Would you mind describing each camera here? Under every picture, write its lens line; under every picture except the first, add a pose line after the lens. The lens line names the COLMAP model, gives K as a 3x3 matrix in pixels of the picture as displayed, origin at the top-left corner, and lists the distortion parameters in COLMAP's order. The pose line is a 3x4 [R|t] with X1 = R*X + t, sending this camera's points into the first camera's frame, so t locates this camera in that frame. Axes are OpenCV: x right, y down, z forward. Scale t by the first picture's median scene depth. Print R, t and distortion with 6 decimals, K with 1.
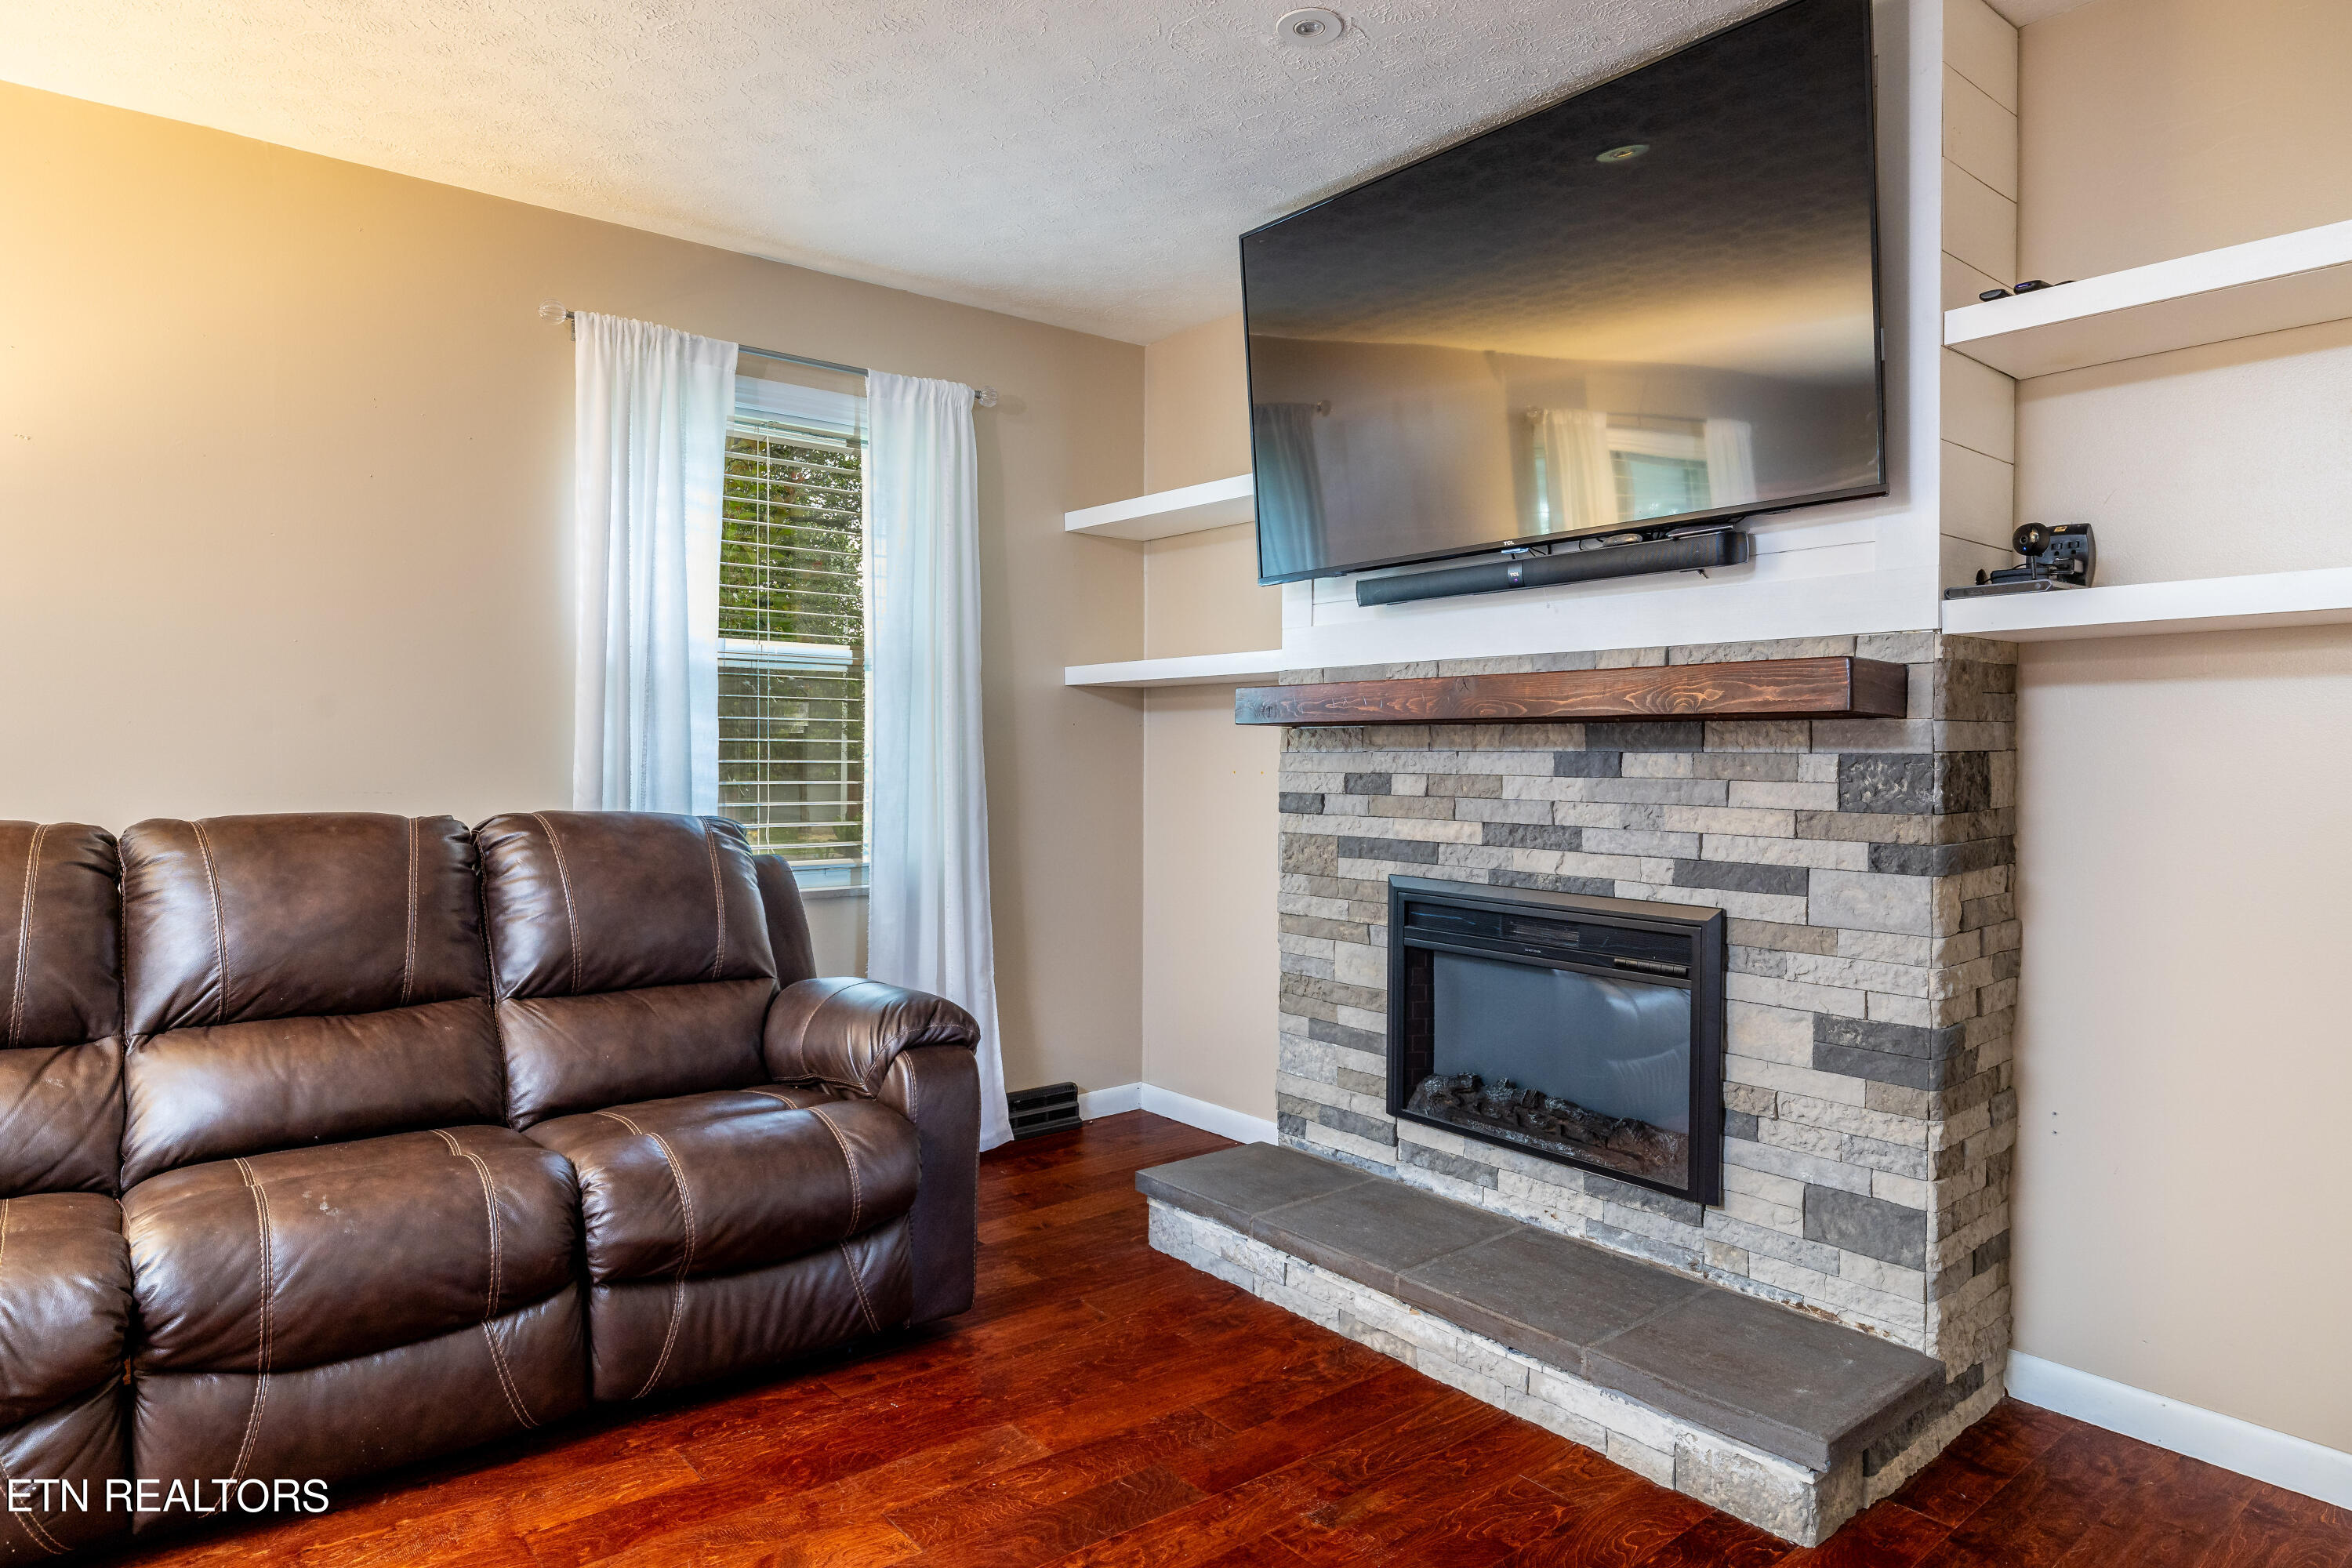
lens RADIAL K [[1387.7, 0, 1168.4], [0, 1387.7, 773.6], [0, 0, 1]] dist [-0.000452, 0.003065]
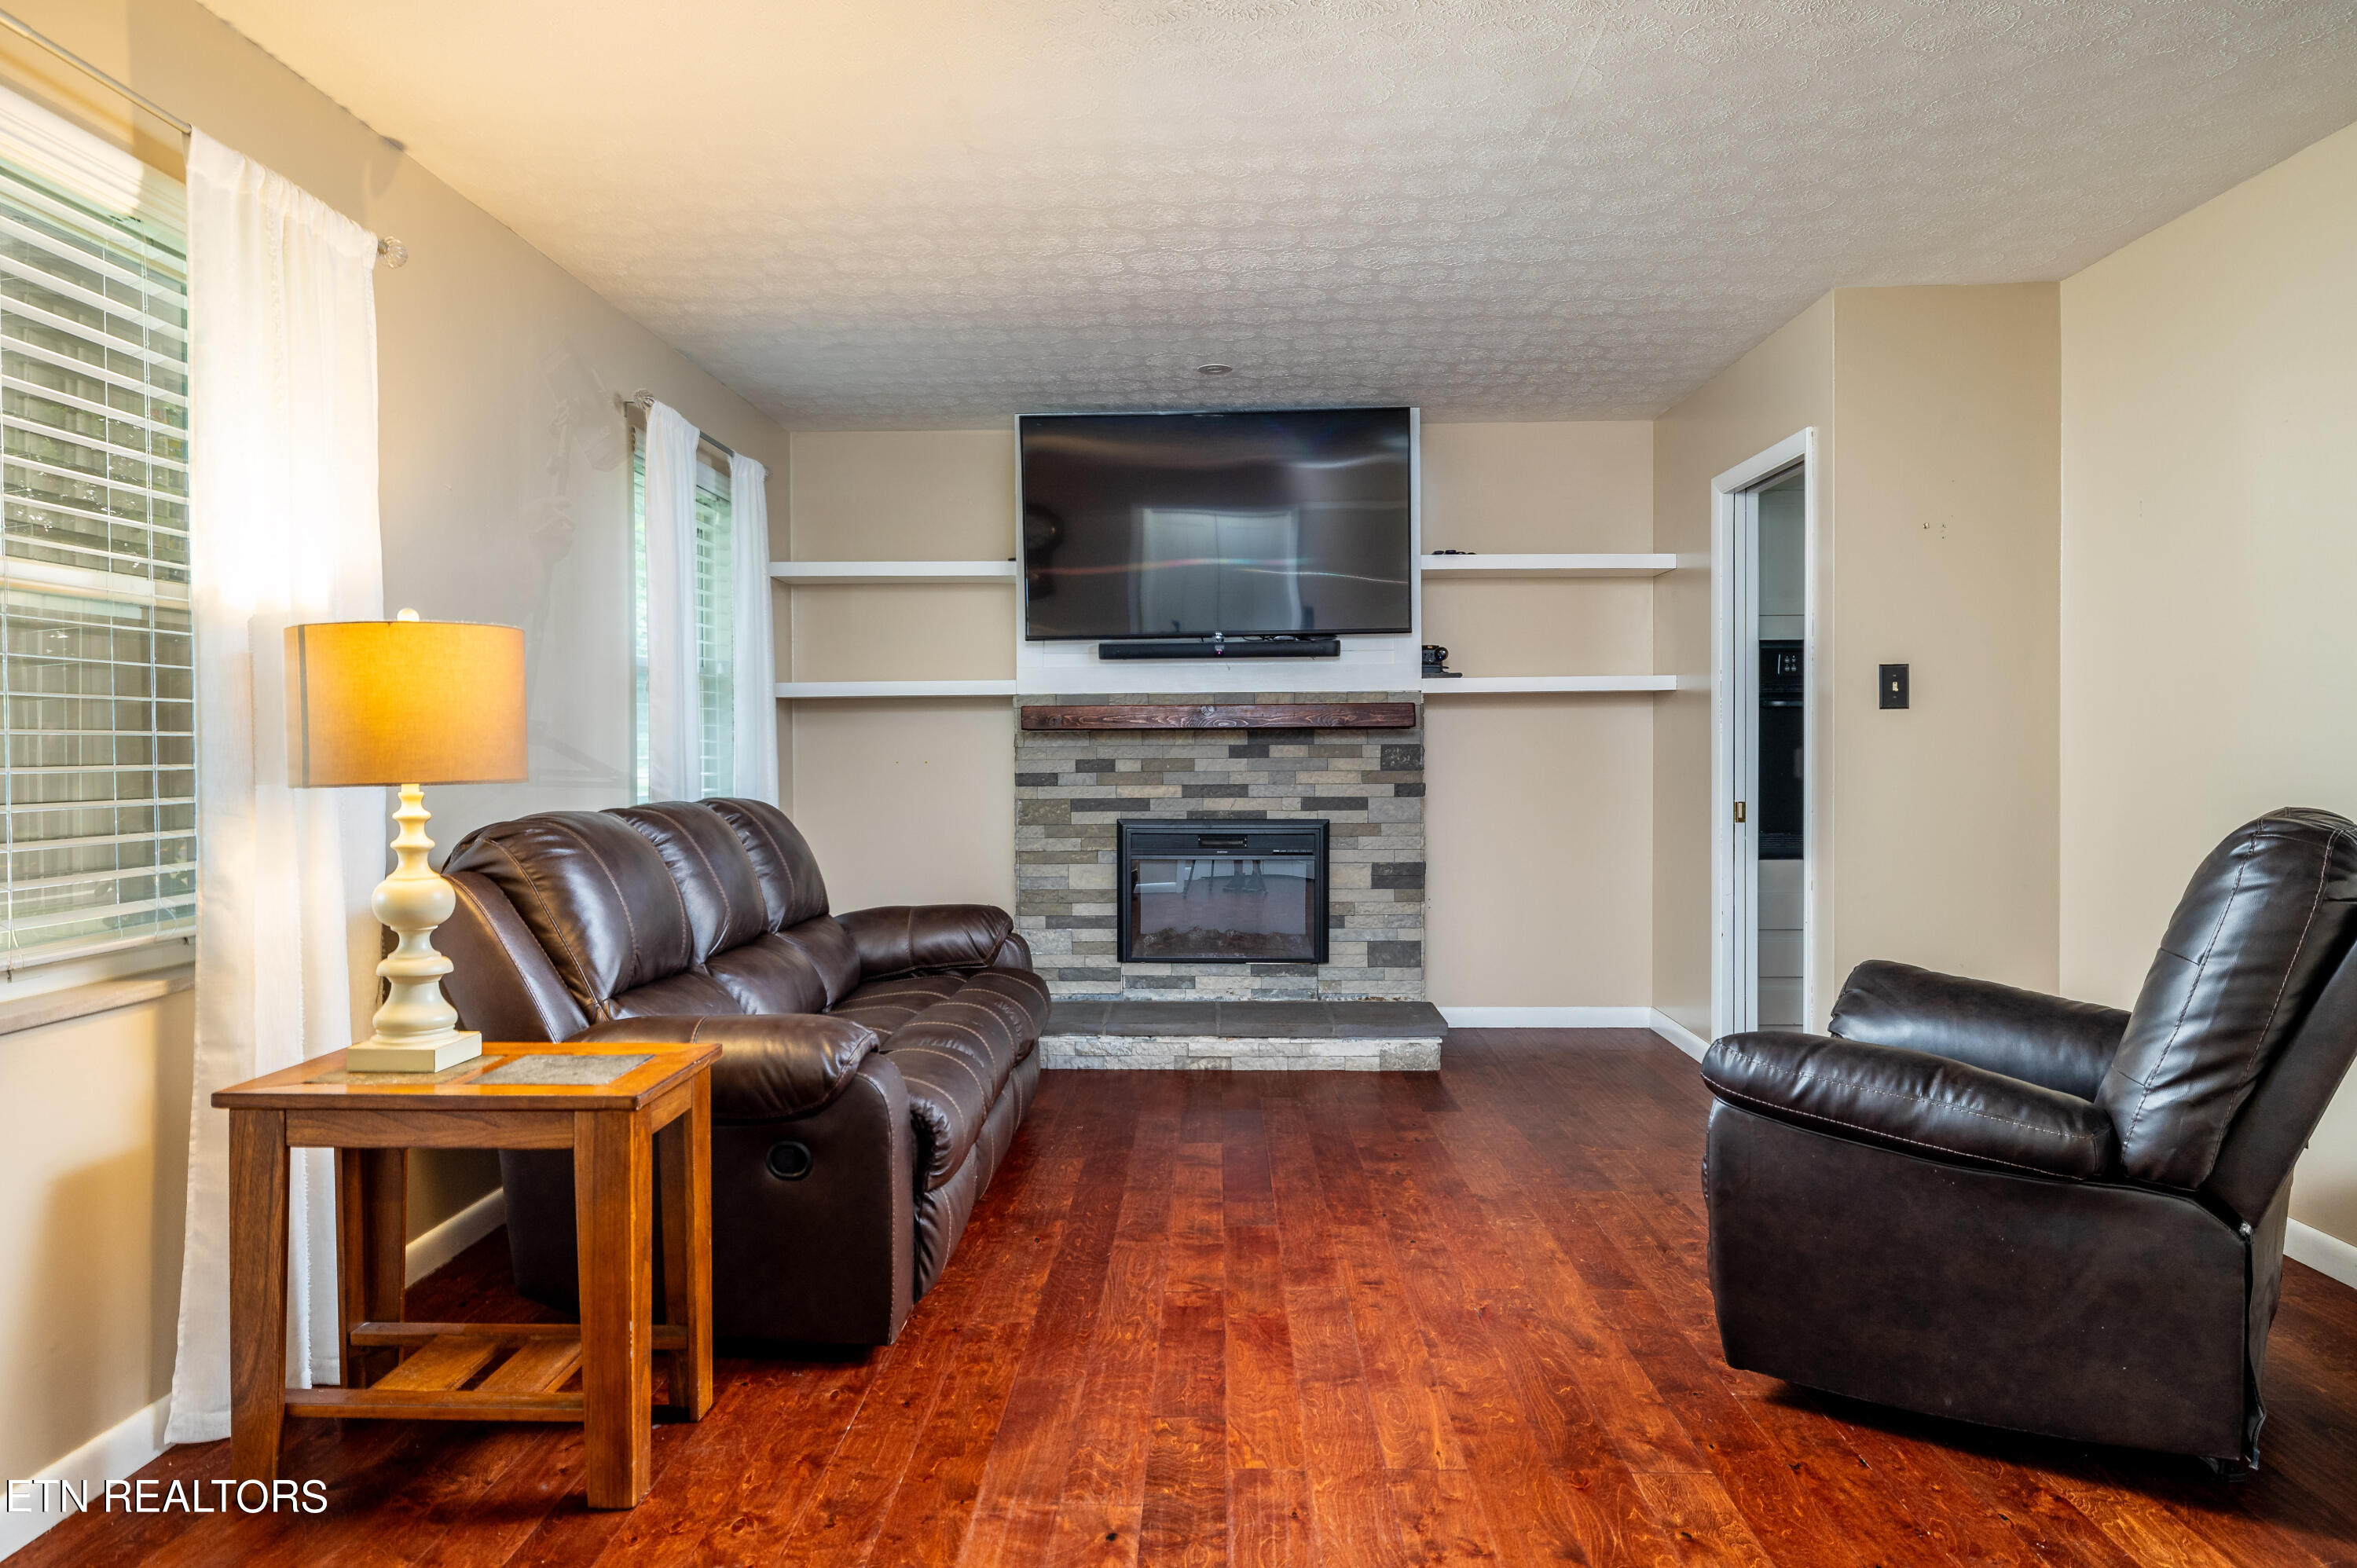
lens RADIAL K [[1503.2, 0, 1167.2], [0, 1503.2, 769.7], [0, 0, 1]] dist [0.009563, 0.000536]
pose [[0.653950, -0.022076, 0.756215, -1.424449], [0.021046, 0.999718, 0.010984, -0.007127], [-0.756245, 0.008732, 0.654231, -0.288048]]
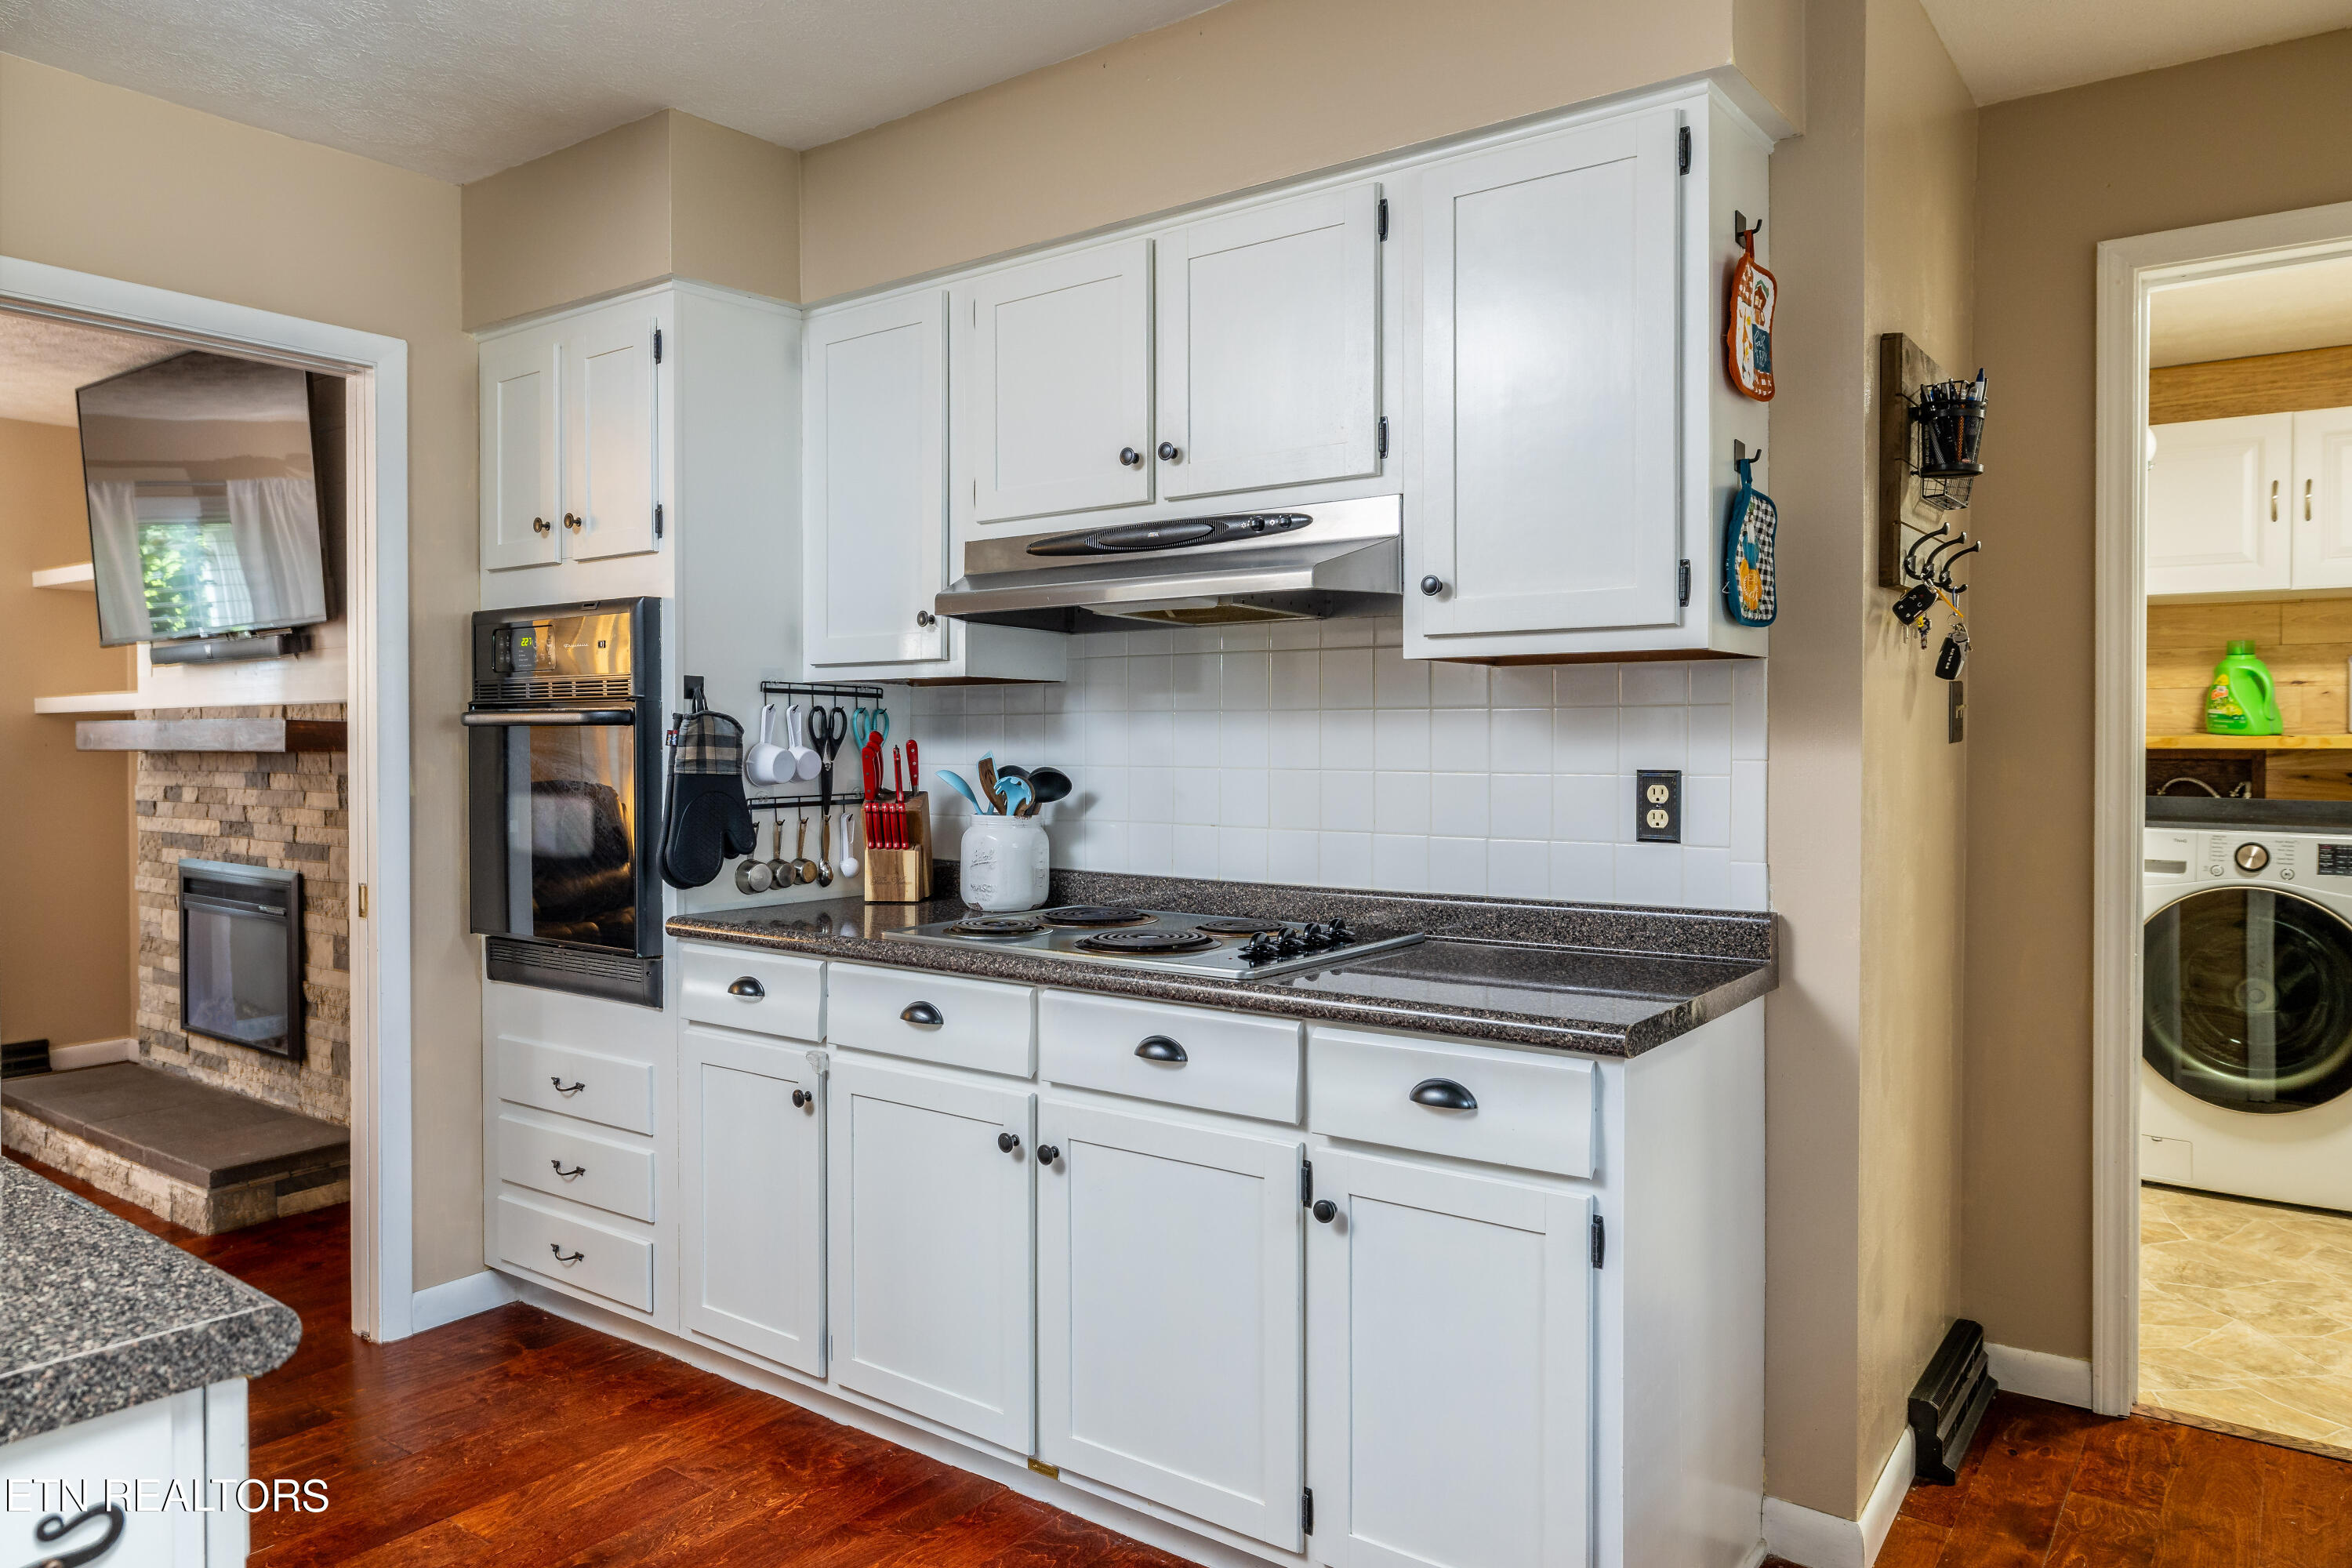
lens RADIAL K [[1542.8, 0, 1167.5], [0, 1542.8, 762.9], [0, 0, 1]] dist [0.001910, 0.003310]
pose [[0.967735, -0.008794, 0.251817, 0.885486], [0.008628, 0.999961, 0.001760, -0.021698], [-0.251822, 0.000470, 0.967773, -0.915296]]
